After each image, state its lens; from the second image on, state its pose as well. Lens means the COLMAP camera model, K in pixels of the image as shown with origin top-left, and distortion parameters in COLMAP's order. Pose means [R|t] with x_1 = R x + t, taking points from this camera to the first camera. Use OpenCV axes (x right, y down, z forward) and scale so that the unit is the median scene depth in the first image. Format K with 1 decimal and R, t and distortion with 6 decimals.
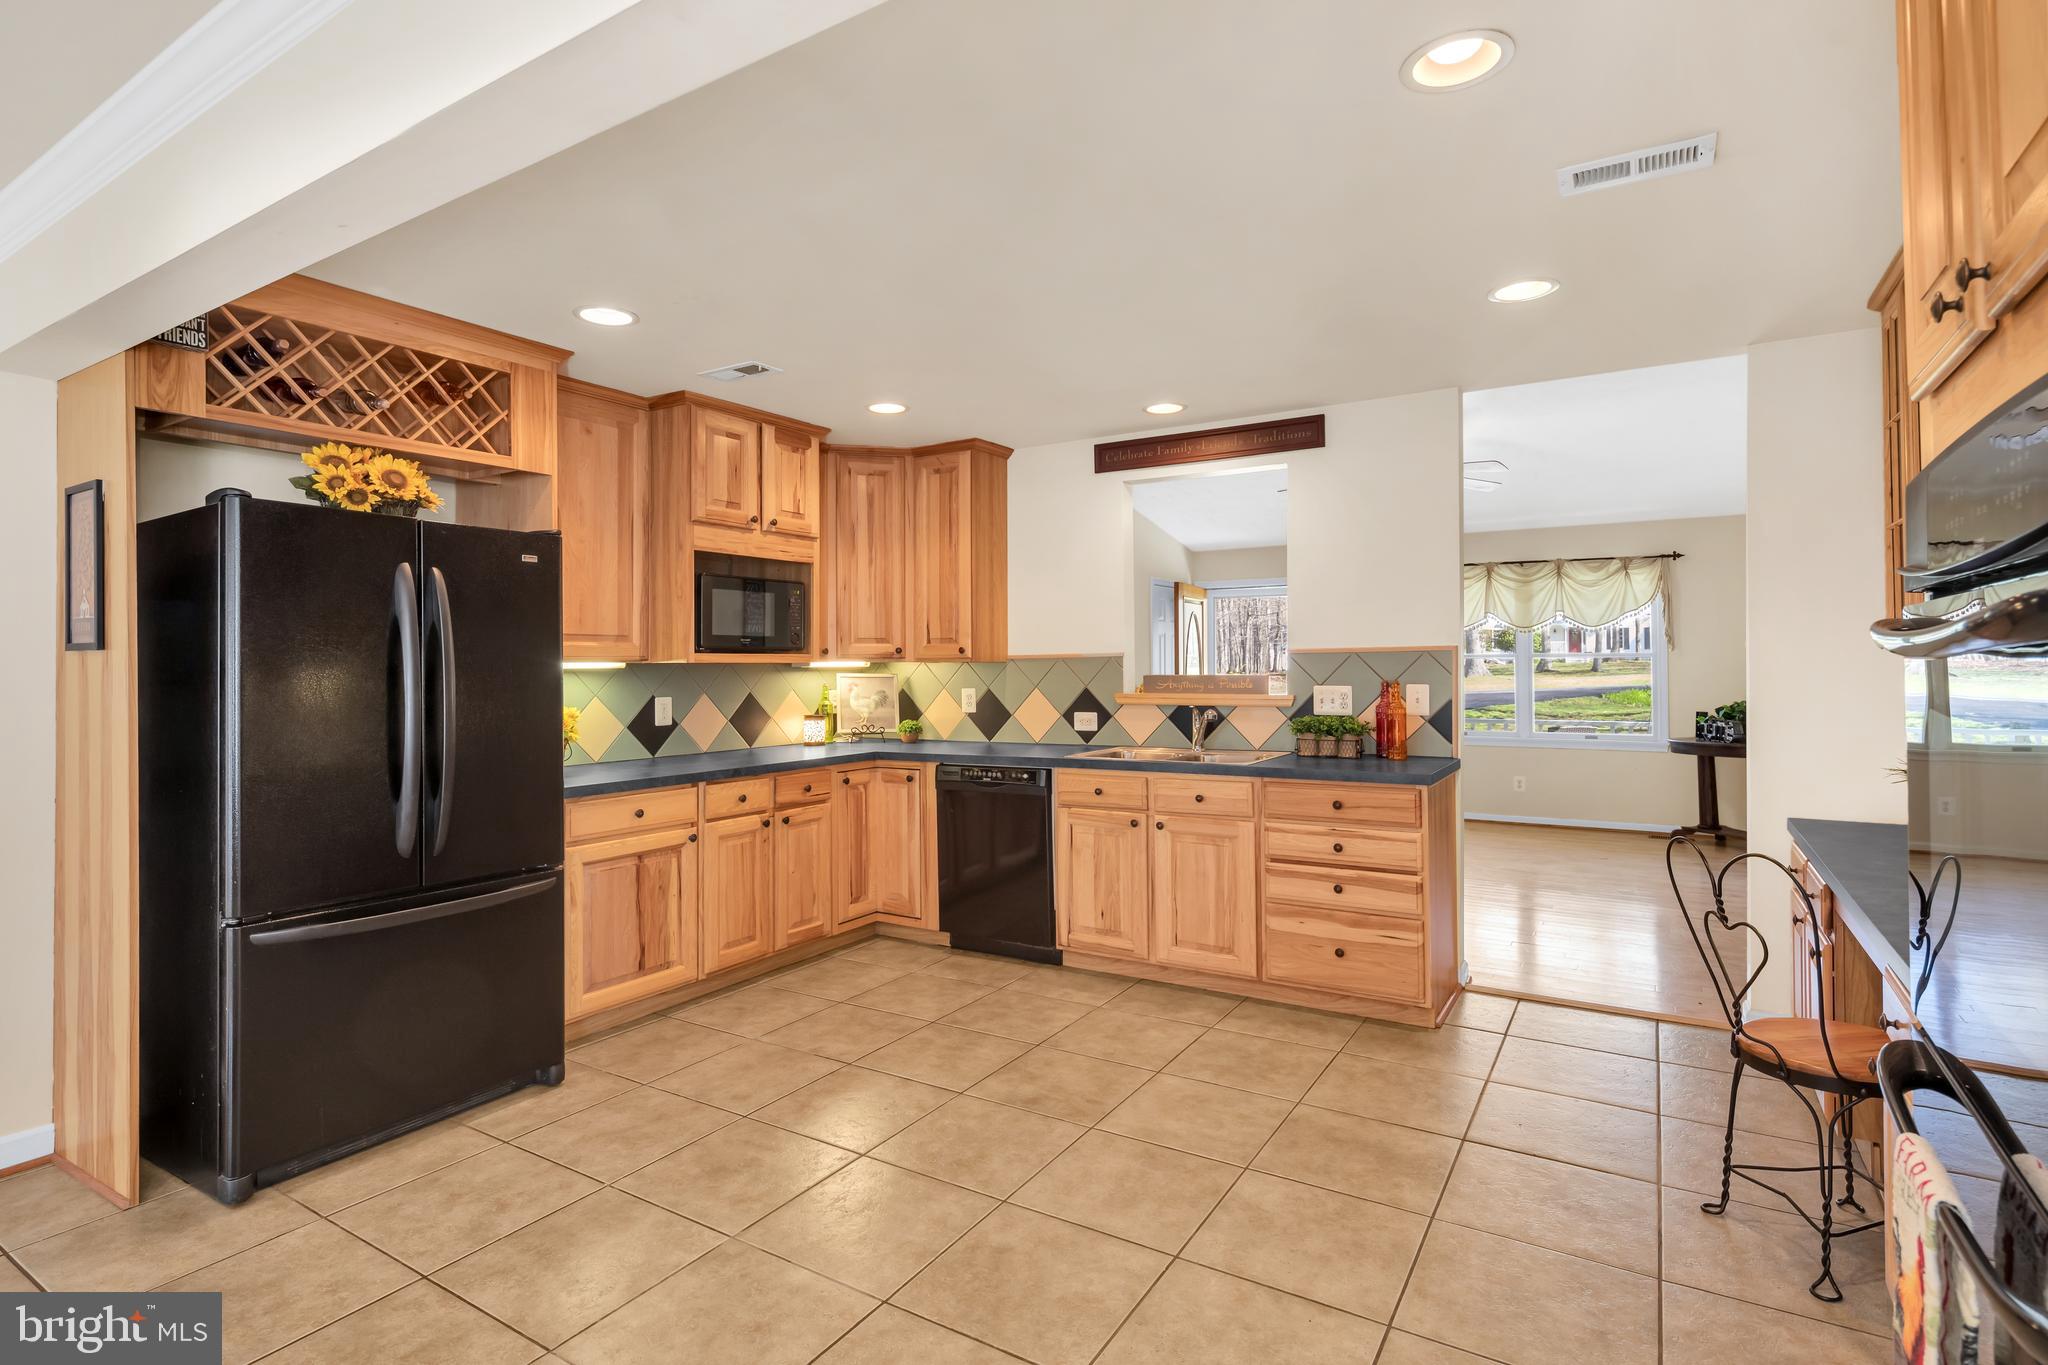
lens RADIAL K [[1017.7, 0, 1027.6], [0, 1017.7, 650.6], [0, 0, 1]] dist [0.002654, -0.000549]
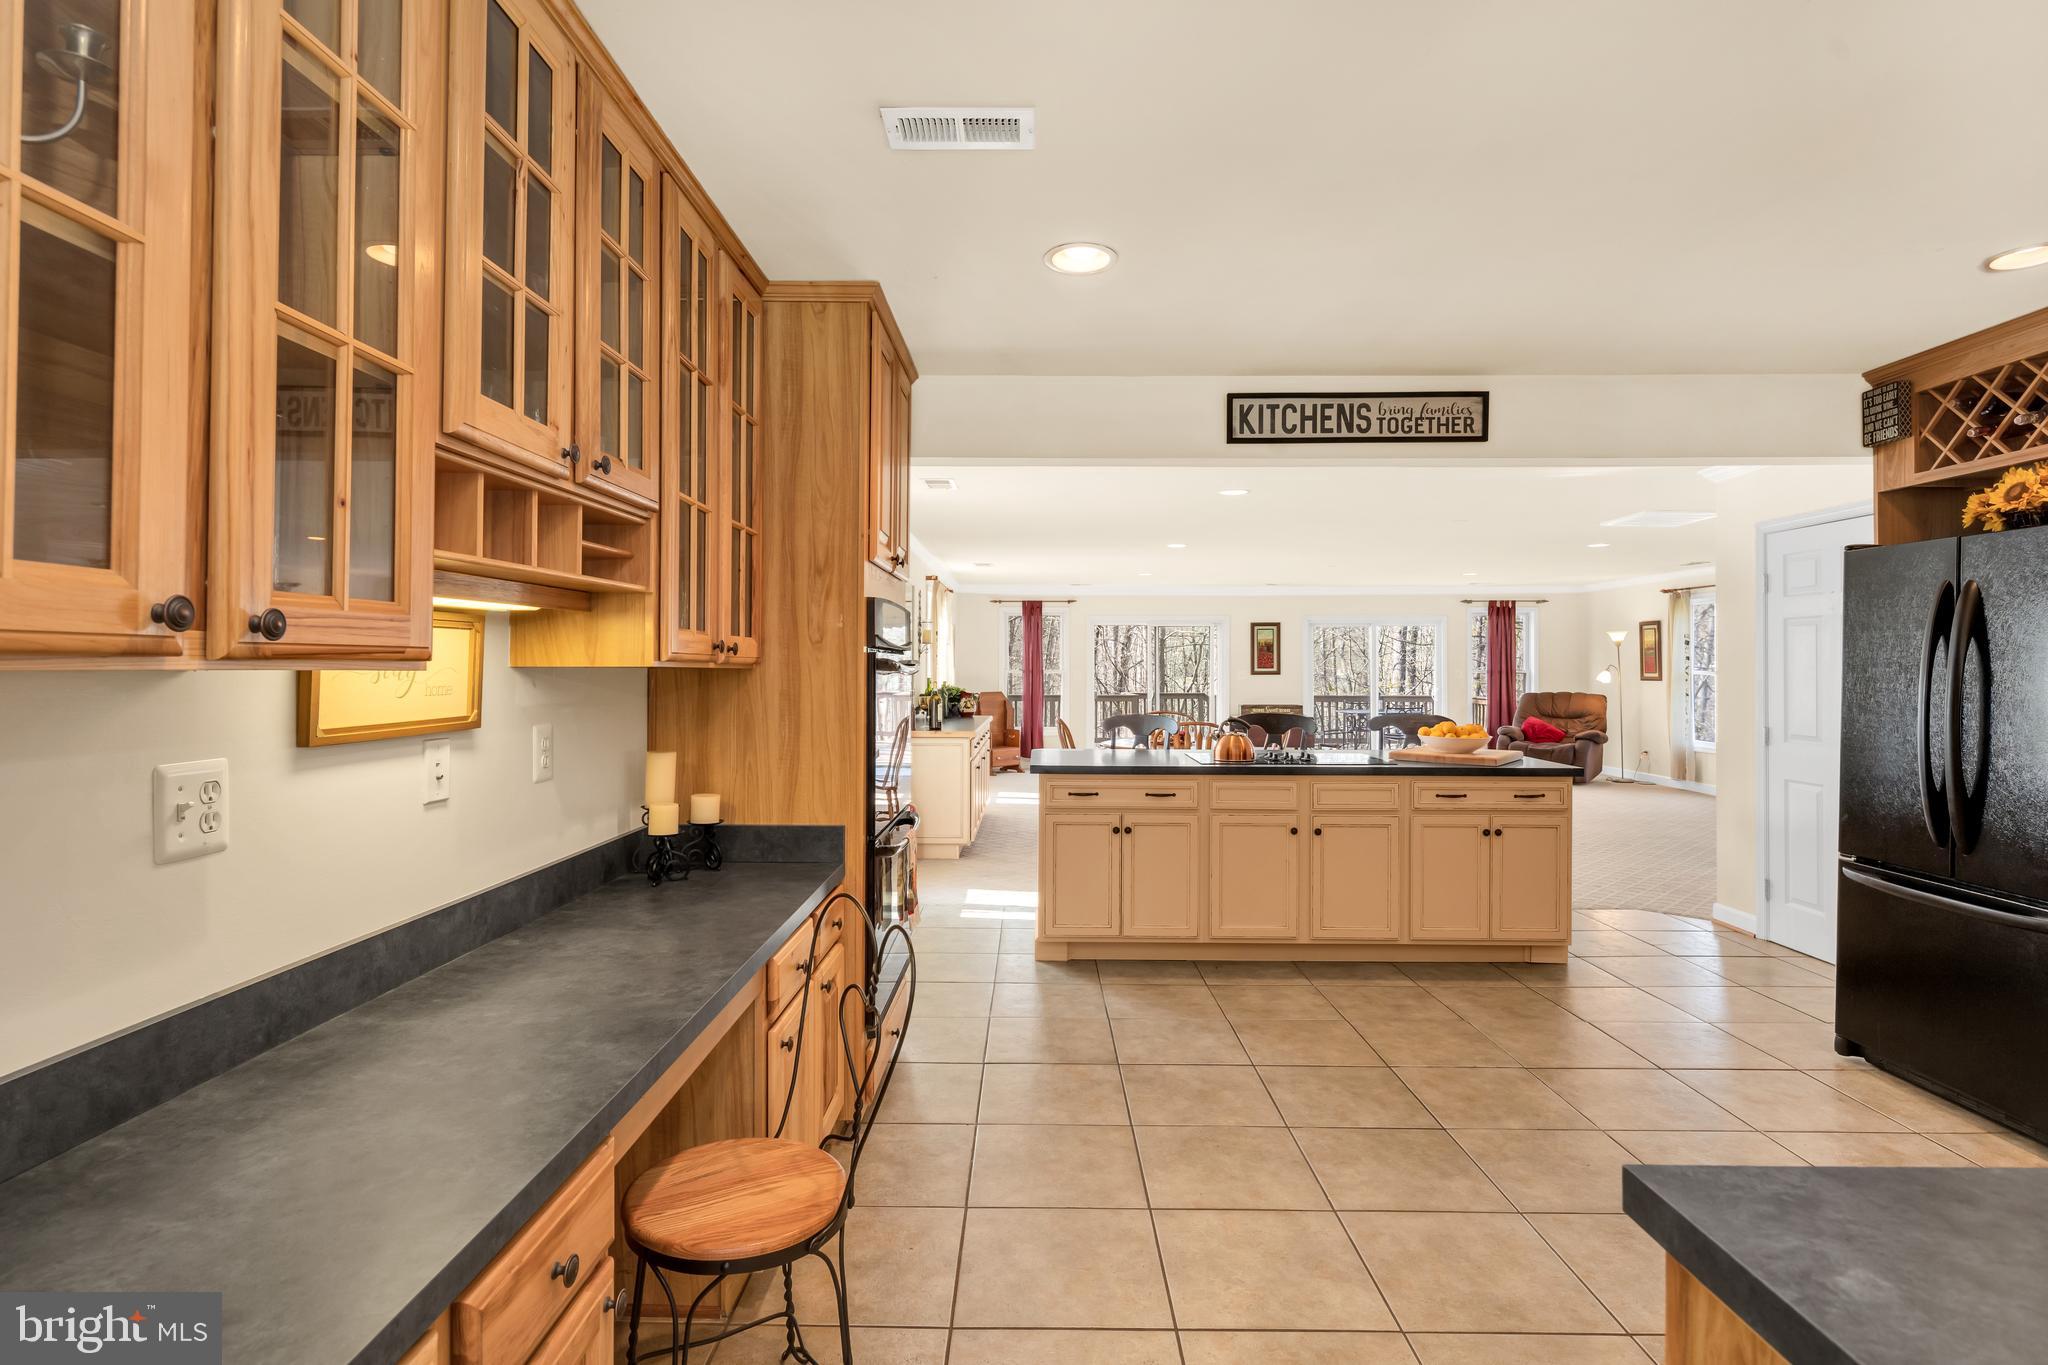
lens RADIAL K [[997.4, 0, 1025.8], [0, 997.4, 664.3], [0, 0, 1]] dist [0.006214, -0.008152]
pose [[-0.855660, 0.002745, -0.517531, 0.551999], [0.011934, 0.999825, -0.014427, 0.005450], [0.517401, -0.018520, -0.855543, 0.979671]]
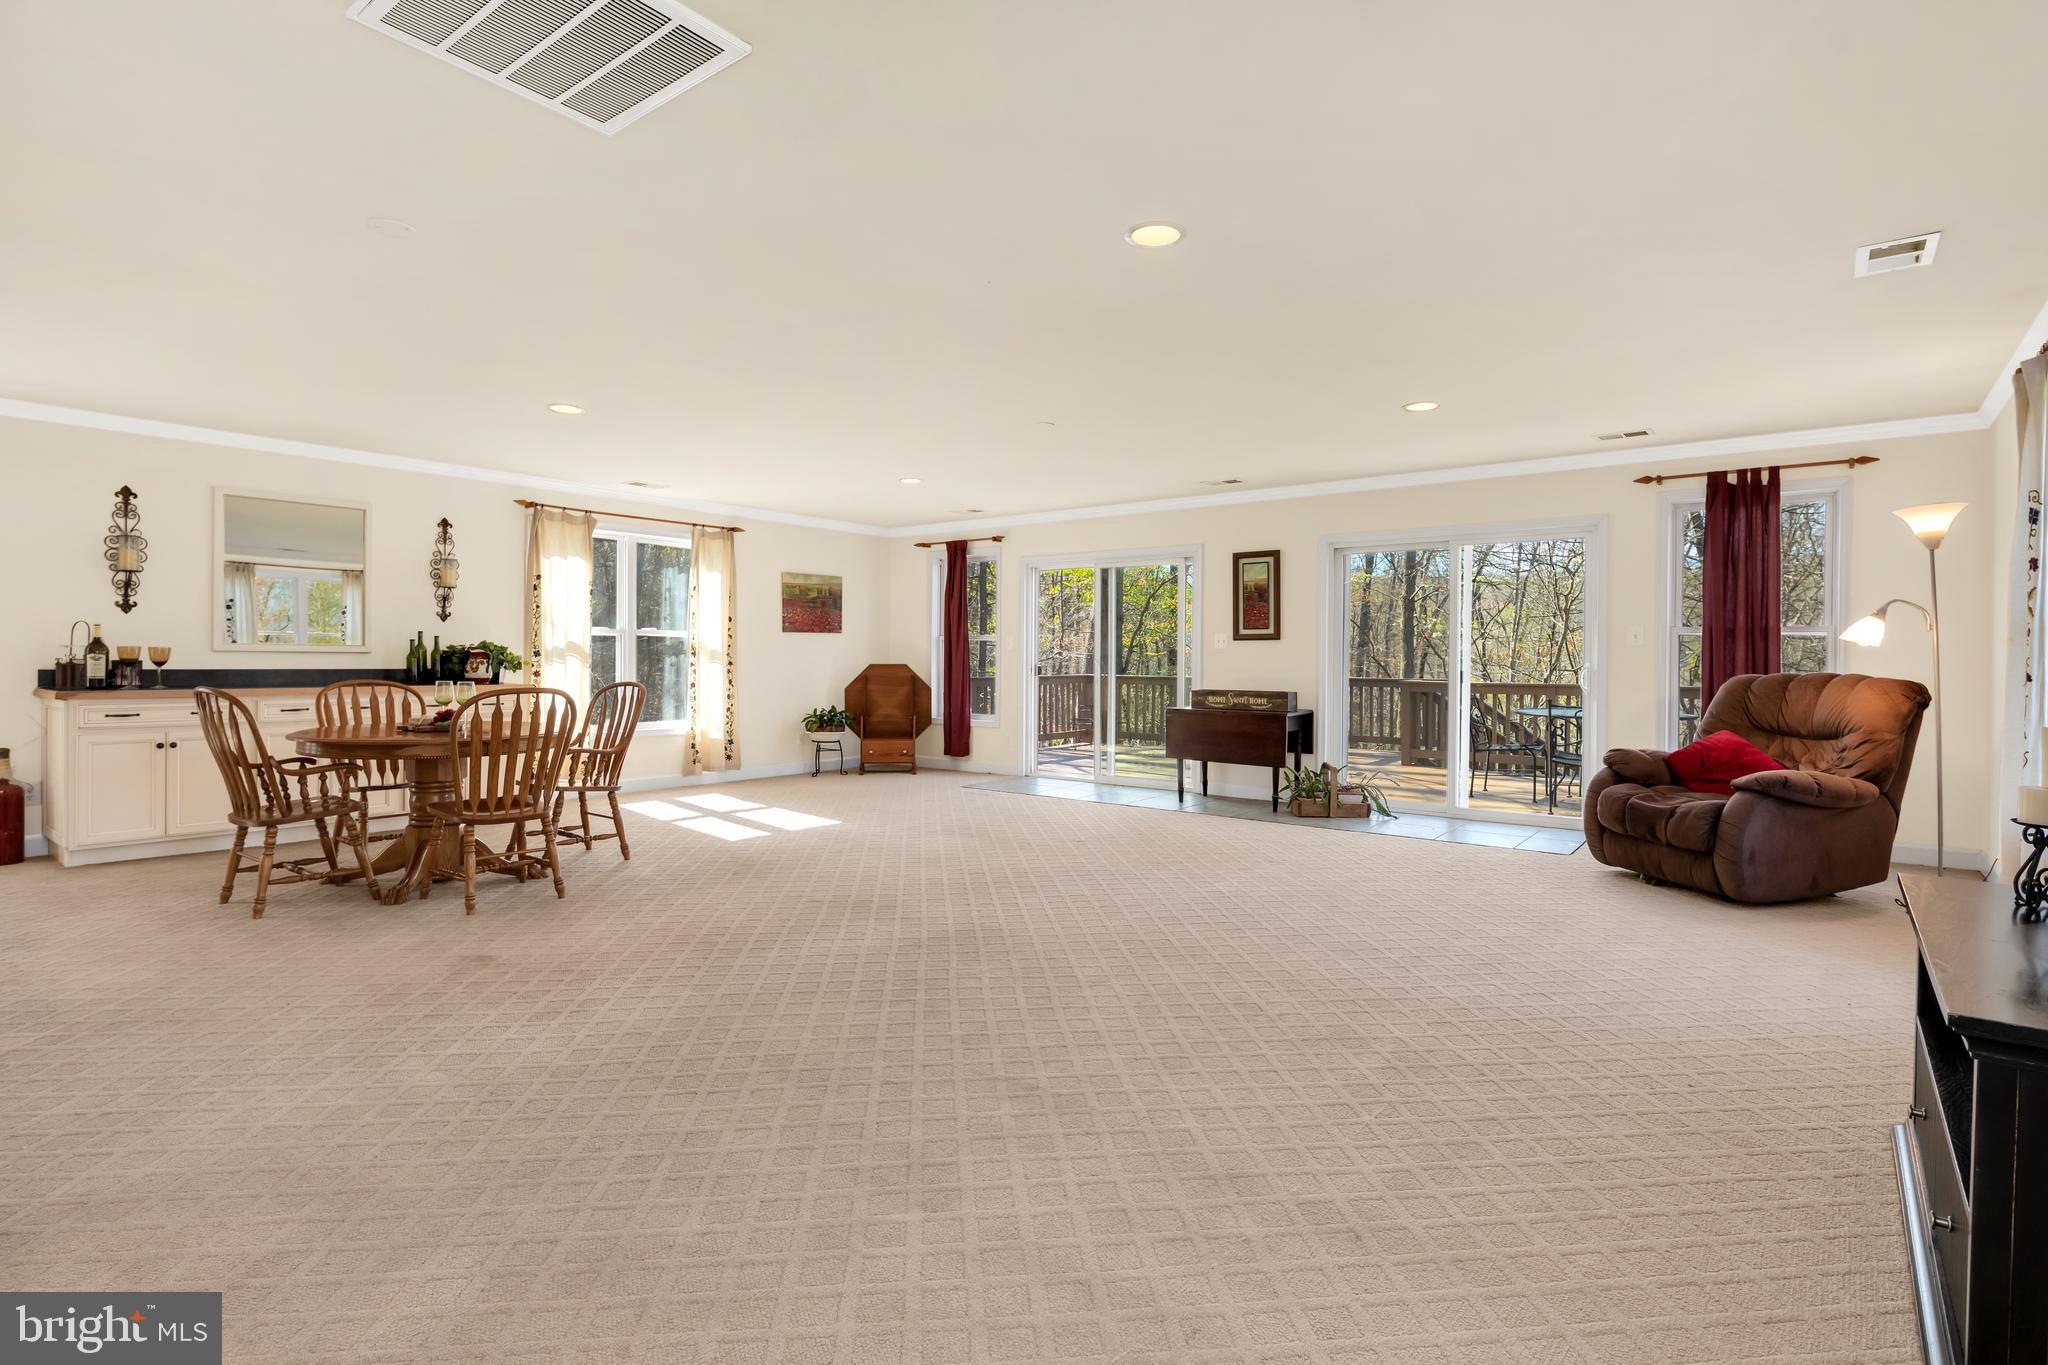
lens RADIAL K [[1017.7, 0, 1027.6], [0, 1017.7, 650.6], [0, 0, 1]] dist [0.002654, -0.000549]
pose [[-0.994430, 0.001868, 0.105380, -1.626041], [-0.000364, 0.999776, -0.021151, 0.064837], [-0.105396, -0.021071, -0.994207, 0.576696]]
